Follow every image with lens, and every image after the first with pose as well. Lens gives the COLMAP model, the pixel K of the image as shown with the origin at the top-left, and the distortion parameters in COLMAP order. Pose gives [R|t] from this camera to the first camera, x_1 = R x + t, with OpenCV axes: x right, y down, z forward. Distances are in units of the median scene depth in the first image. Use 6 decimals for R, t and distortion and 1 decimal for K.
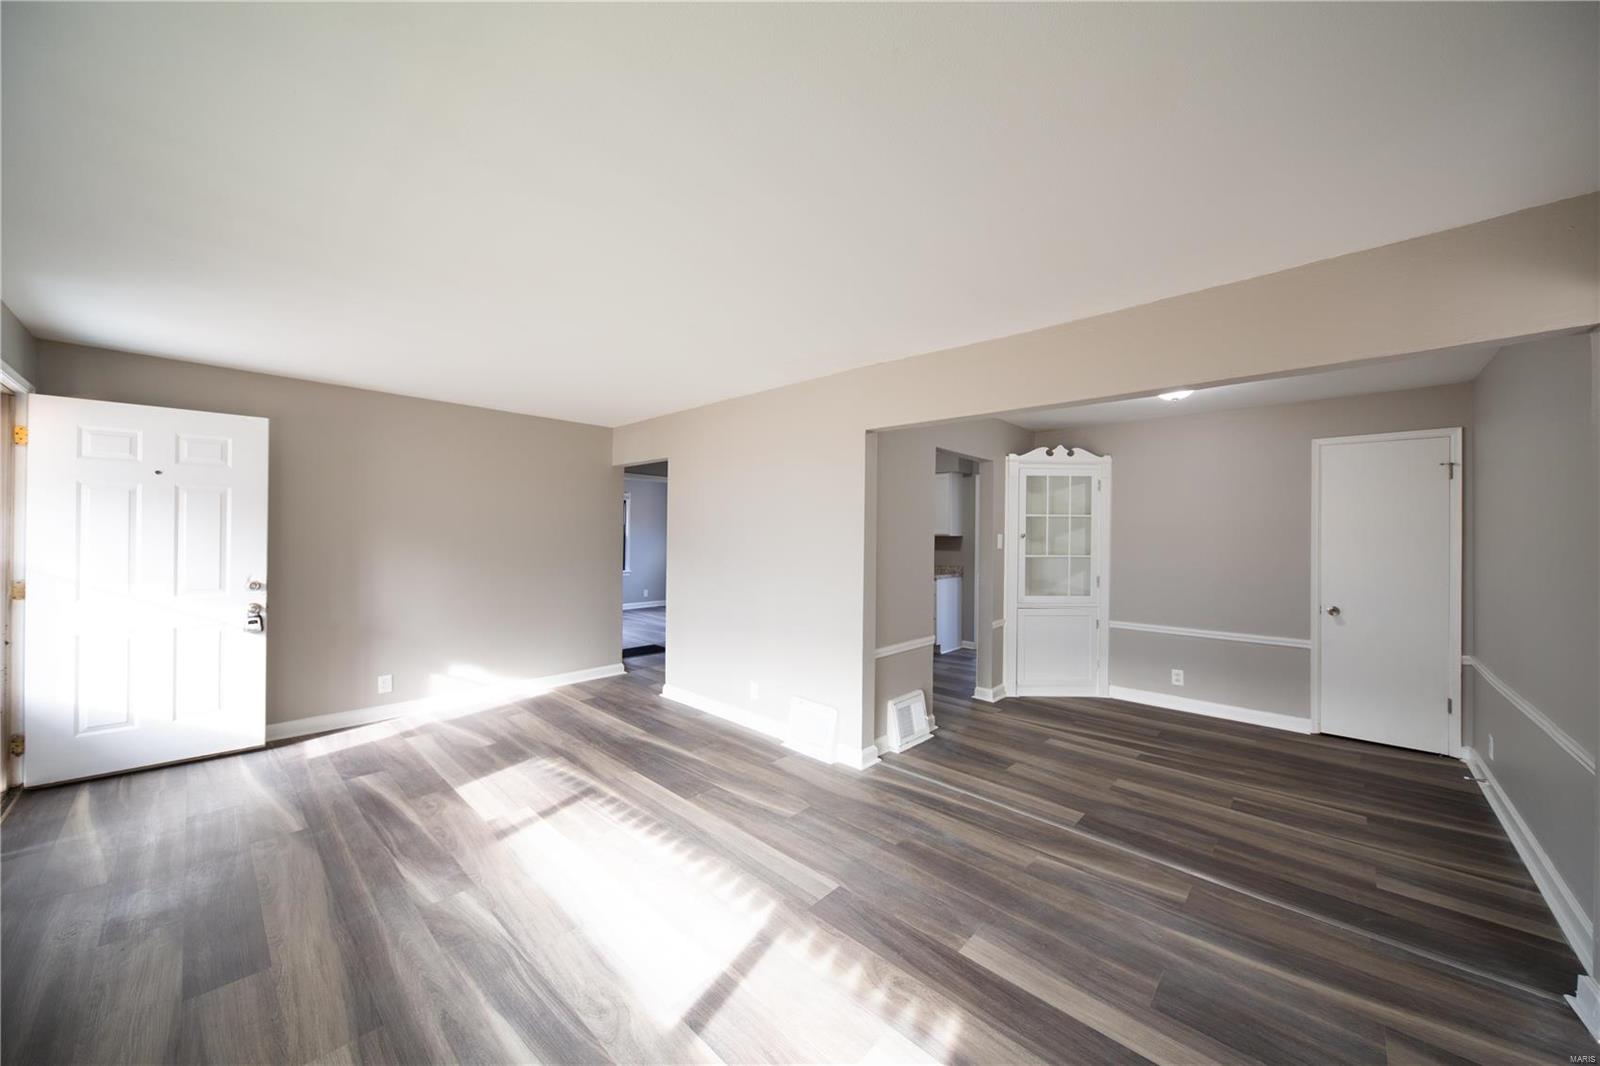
lens RADIAL K [[574.7, 0, 797.9], [0, 574.7, 532.4], [0, 0, 1]] dist [0.003096, 0.000169]
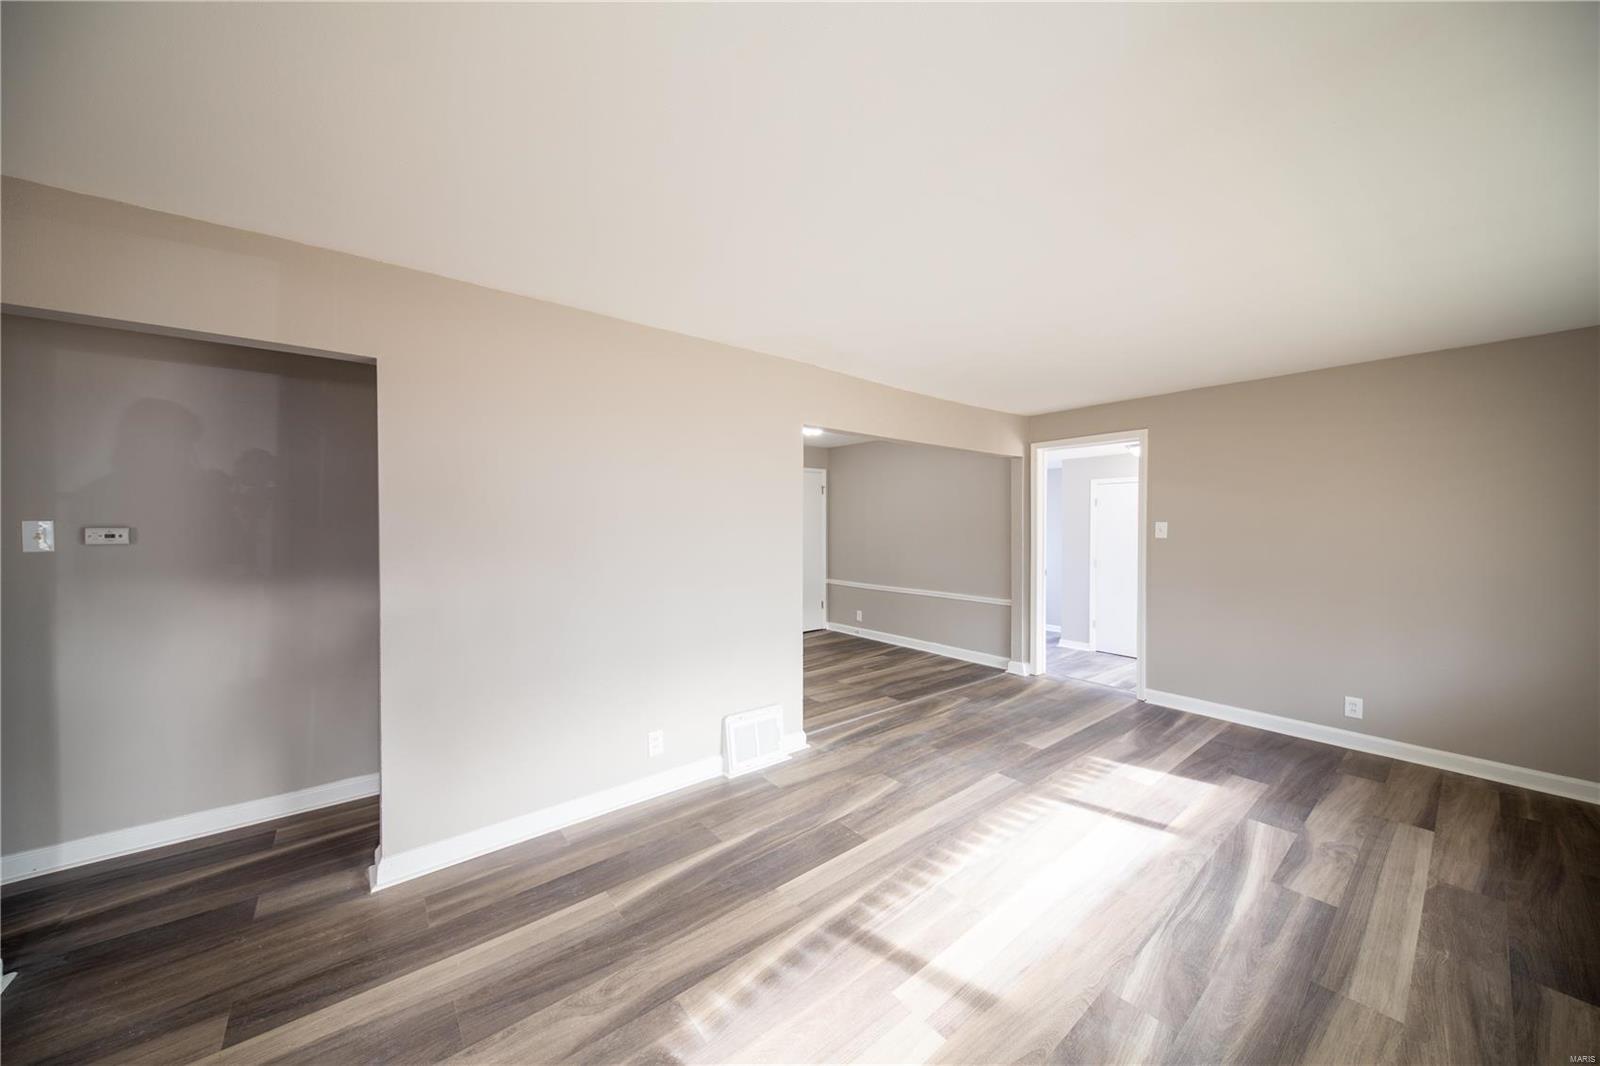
lens RADIAL K [[553.5, 0, 797.9], [0, 553.5, 529.5], [0, 0, 1]] dist [0.000881, -0.000464]
pose [[0.129459, -0.027504, 0.991203, -1.142718], [0.001953, 0.999620, 0.027483, -0.026383], [-0.991583, -0.001622, 0.129464, 1.121617]]
